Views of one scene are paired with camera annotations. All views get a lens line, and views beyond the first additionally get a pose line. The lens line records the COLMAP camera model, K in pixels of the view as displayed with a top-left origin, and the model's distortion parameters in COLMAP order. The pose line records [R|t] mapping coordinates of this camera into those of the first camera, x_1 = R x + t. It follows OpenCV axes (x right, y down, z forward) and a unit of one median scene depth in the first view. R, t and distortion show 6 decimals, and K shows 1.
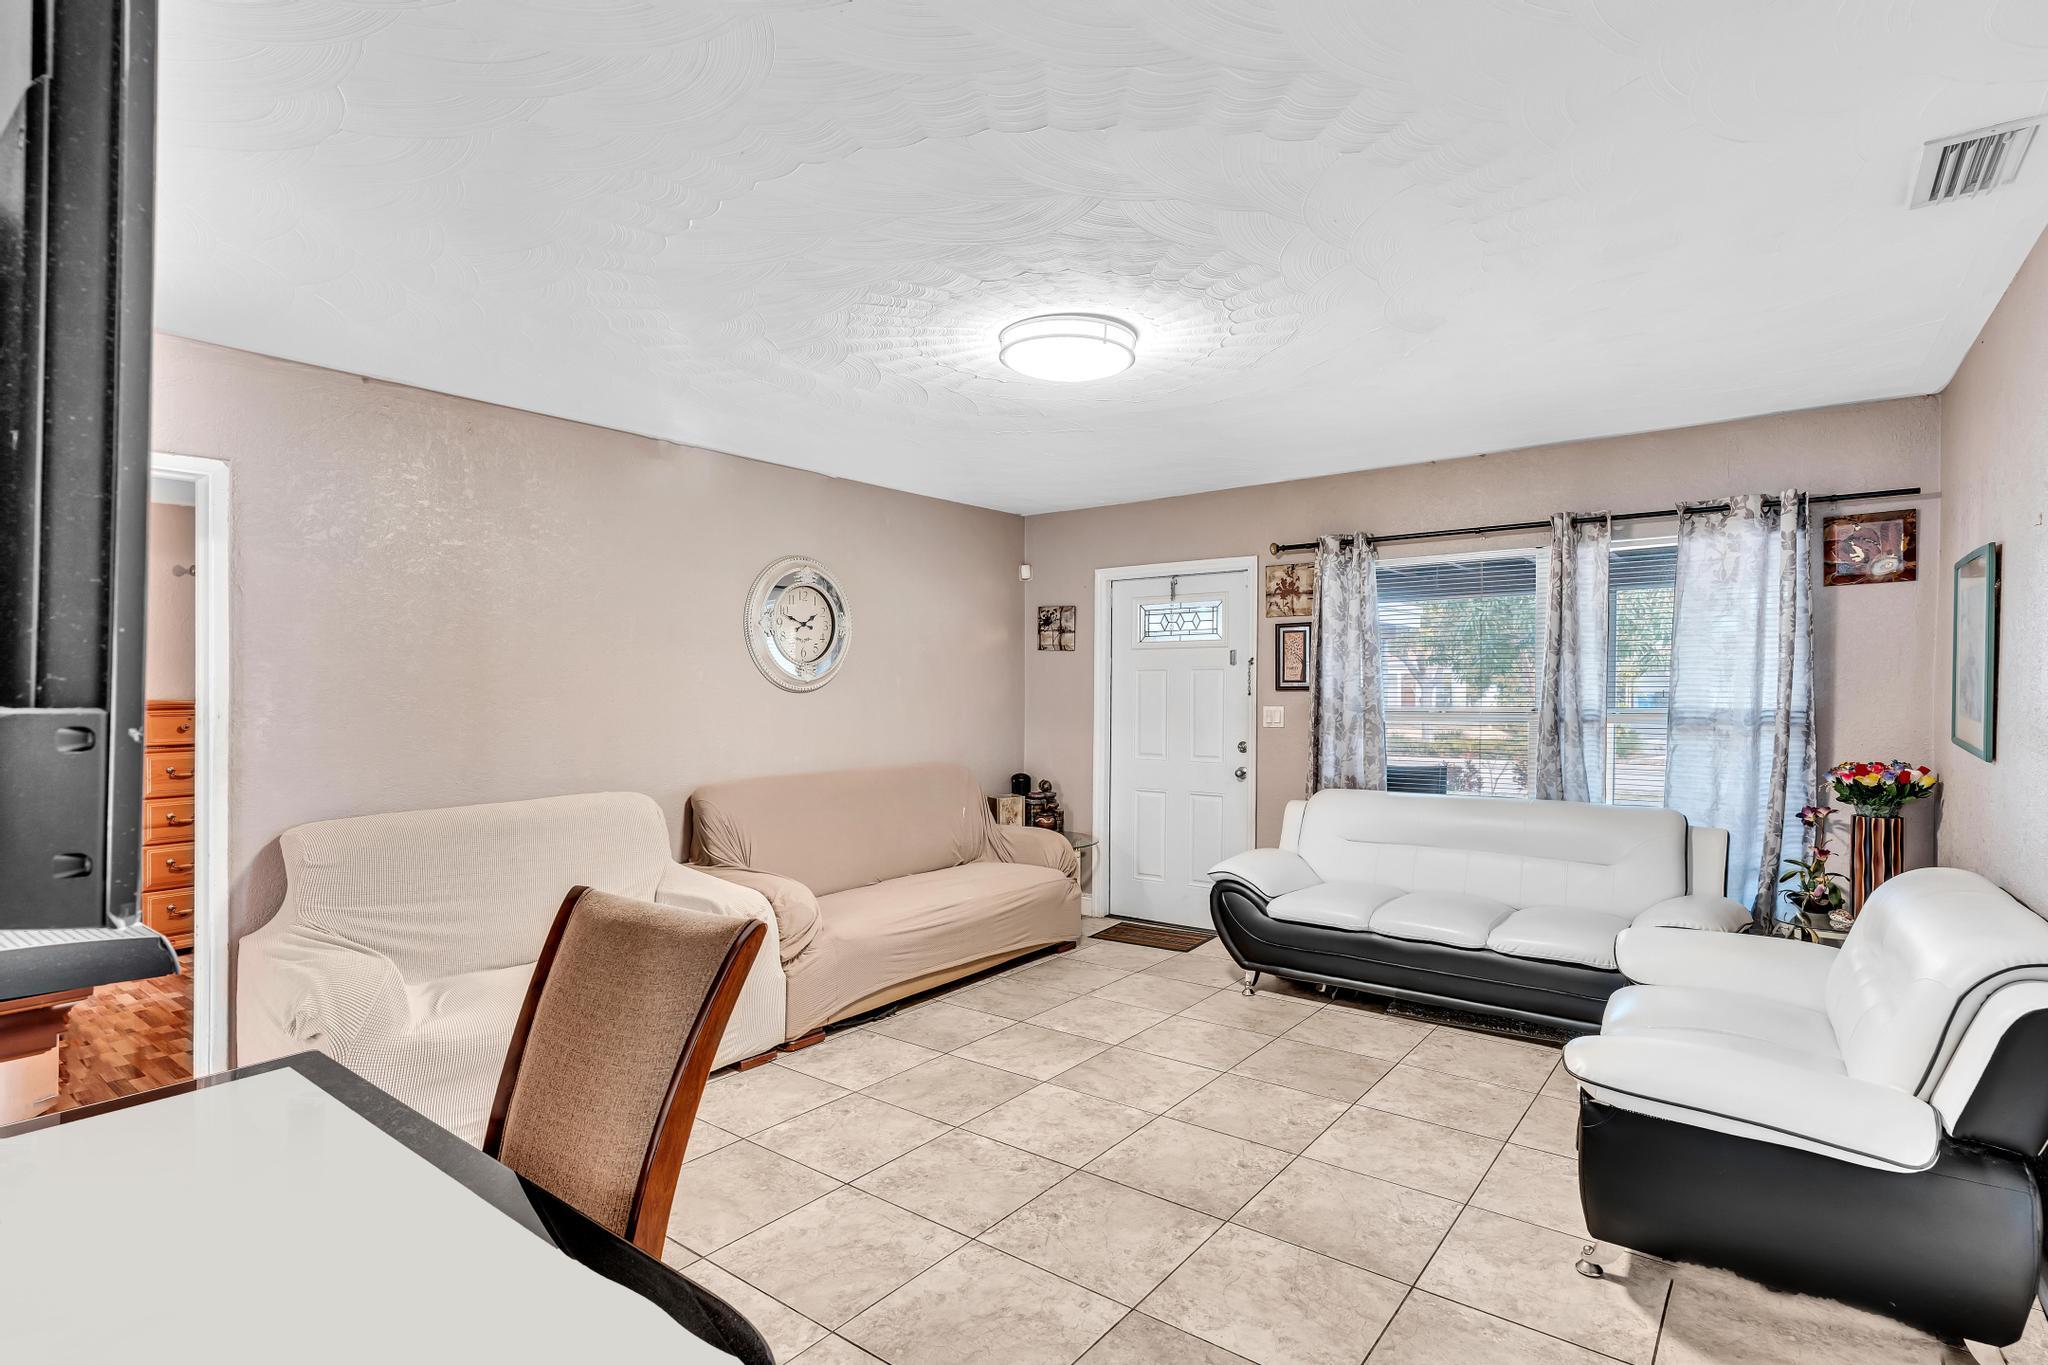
lens RADIAL K [[982.2, 0, 973.0], [0, 982.2, 690.4], [0, 0, 1]] dist [-0.002479, -0.000147]
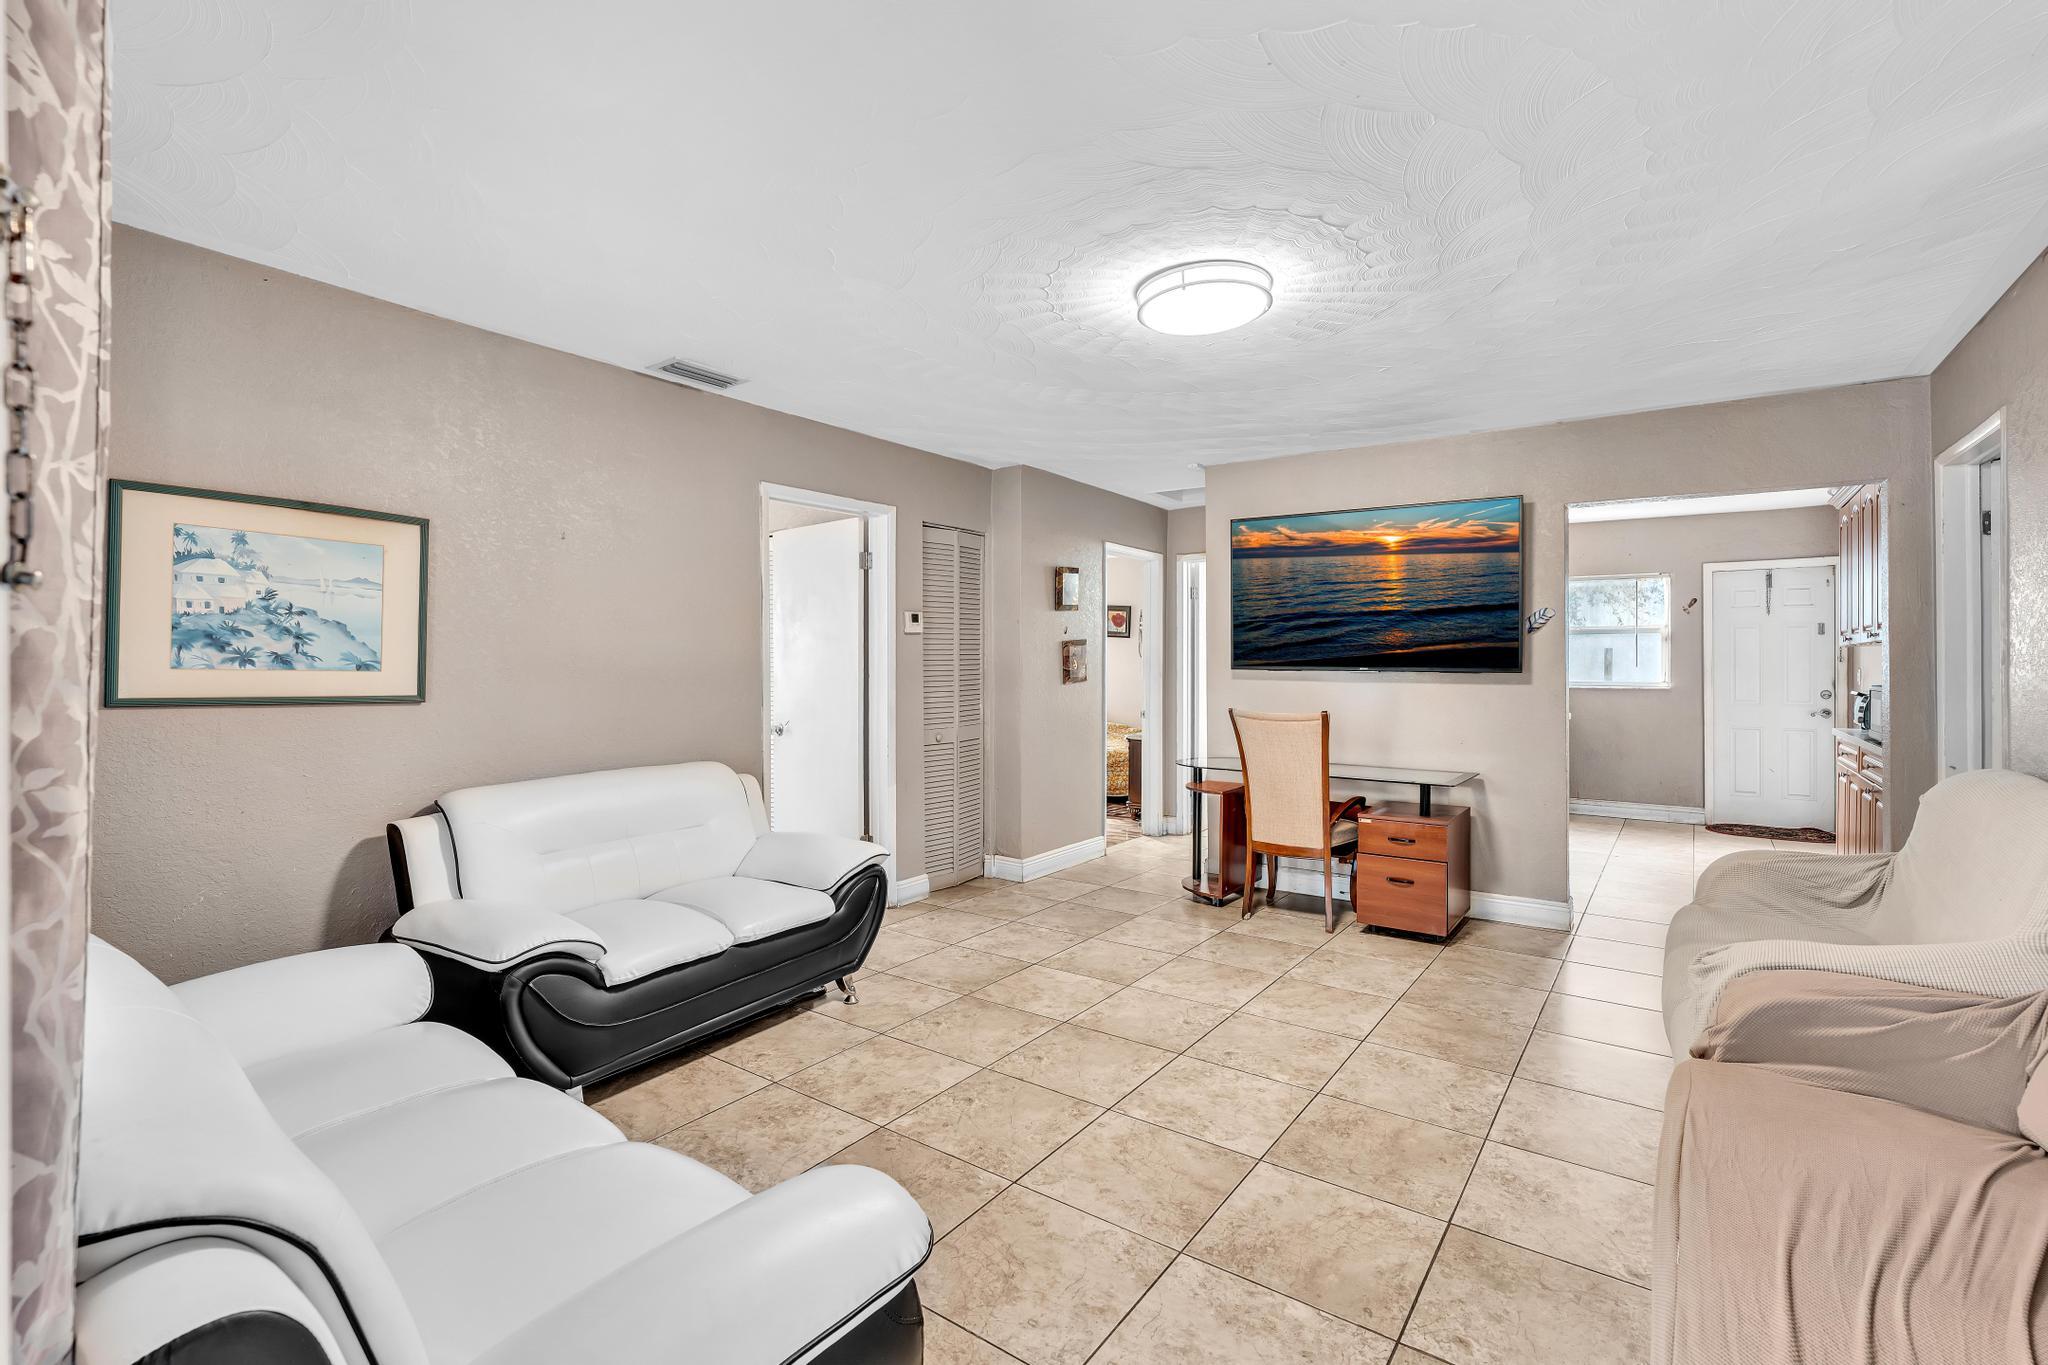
lens RADIAL K [[947.4, 0, 1020.0], [0, 947.4, 665.8], [0, 0, 1]] dist [-0.004355, -0.000041]
pose [[-0.997013, 0.005453, -0.077035, 0.268728], [0.005000, 0.999969, 0.006065, 0.015327], [0.077066, 0.005662, -0.997010, 1.482684]]
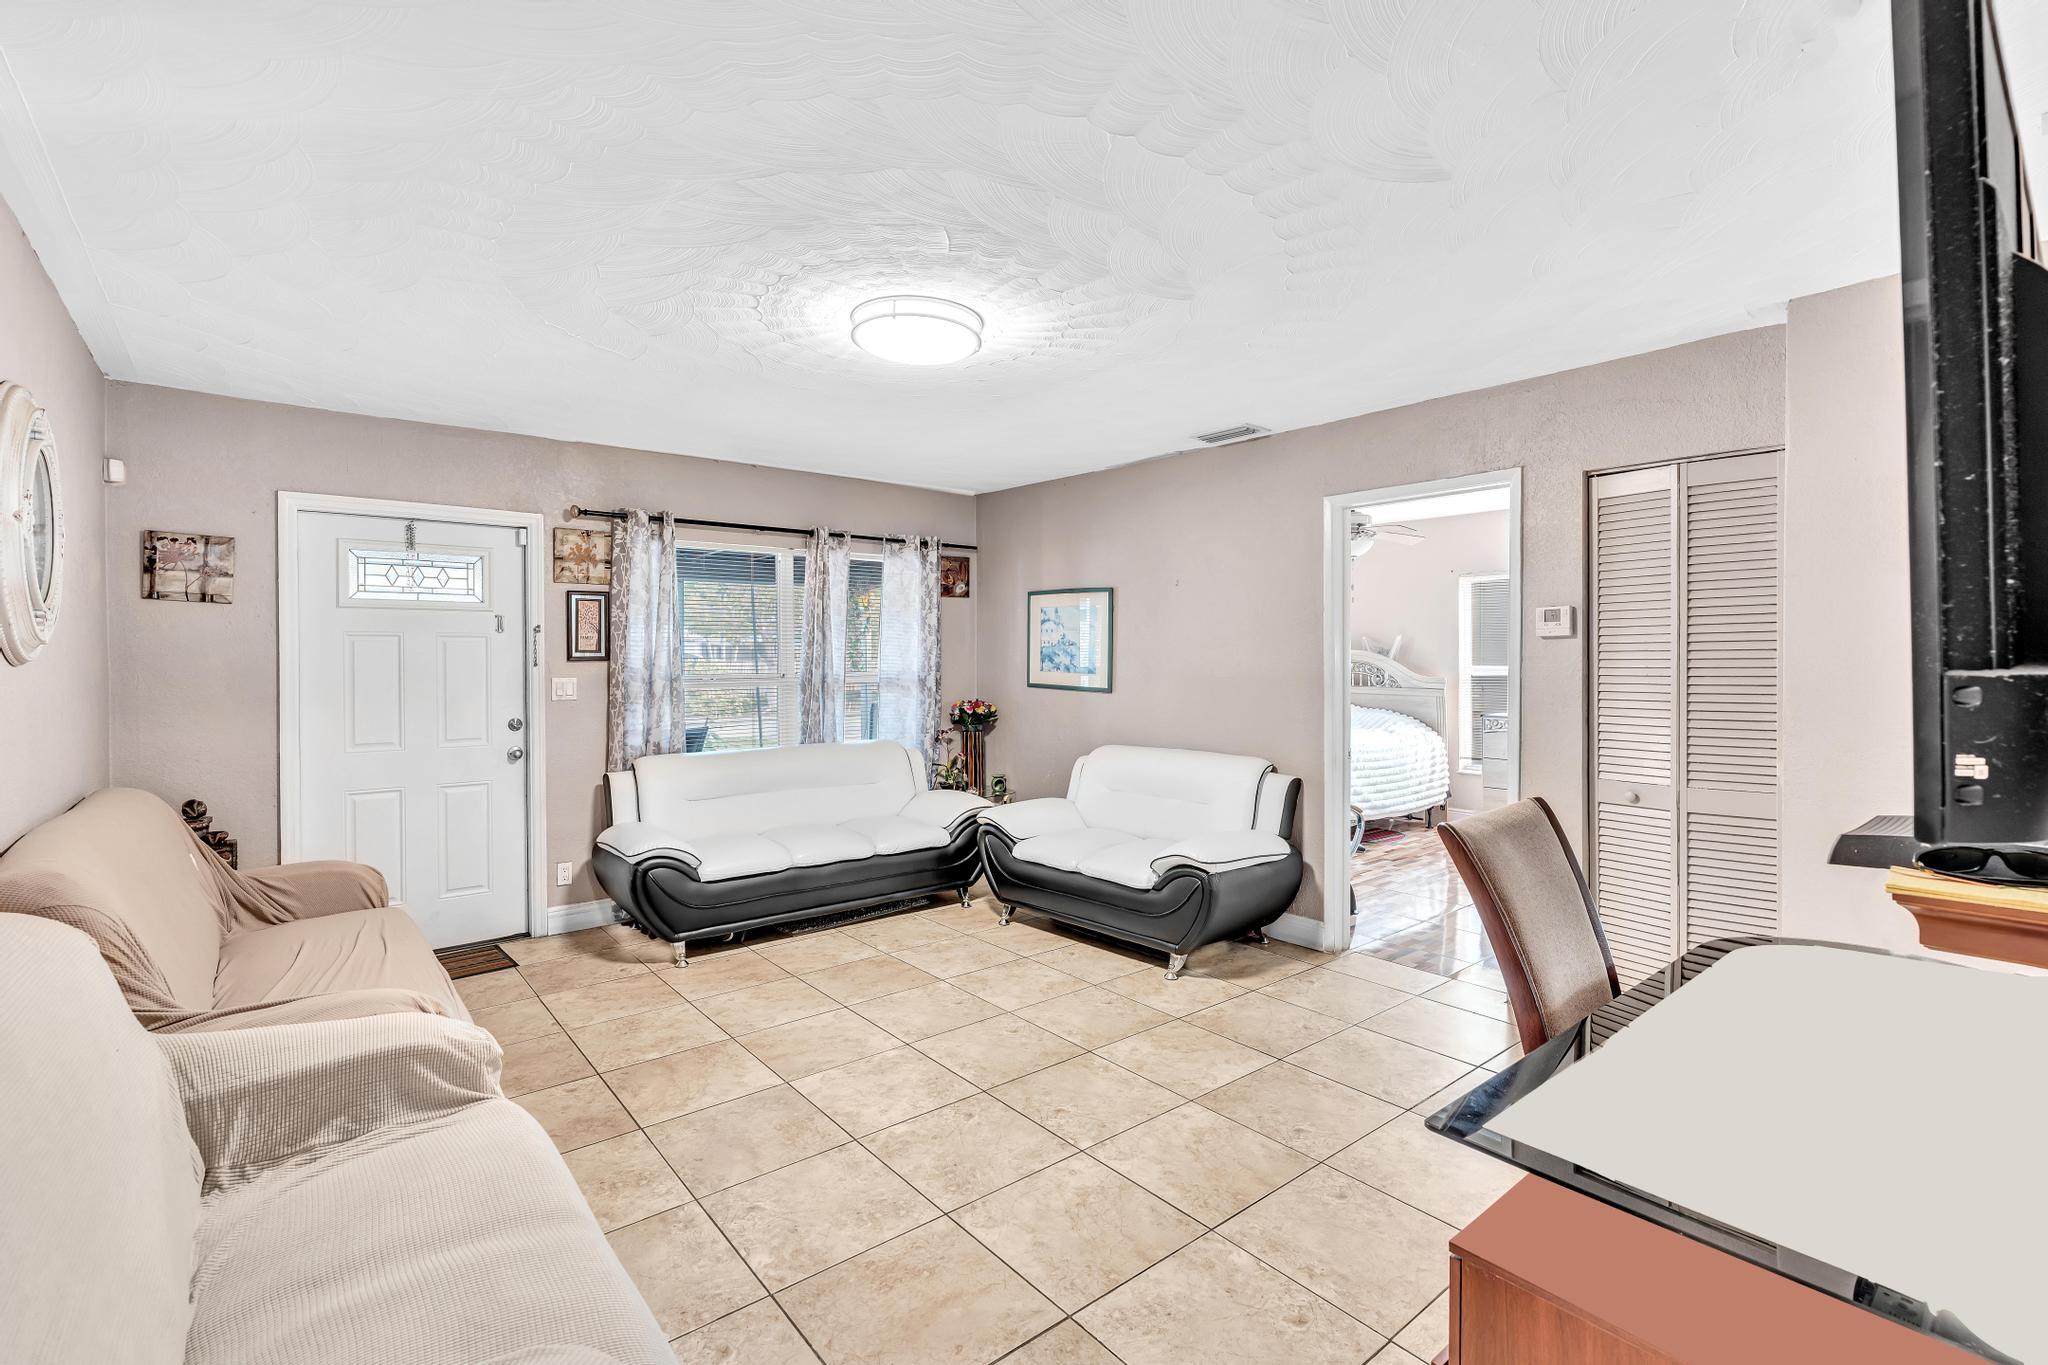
lens RADIAL K [[947.4, 0, 1020.0], [0, 947.4, 665.8], [0, 0, 1]] dist [-0.004355, -0.000041]
pose [[0.208406, -0.007976, 0.978010, -0.656934], [0.003227, 0.999967, 0.007467, -0.001226], [-0.978037, 0.001600, 0.208425, 0.520533]]
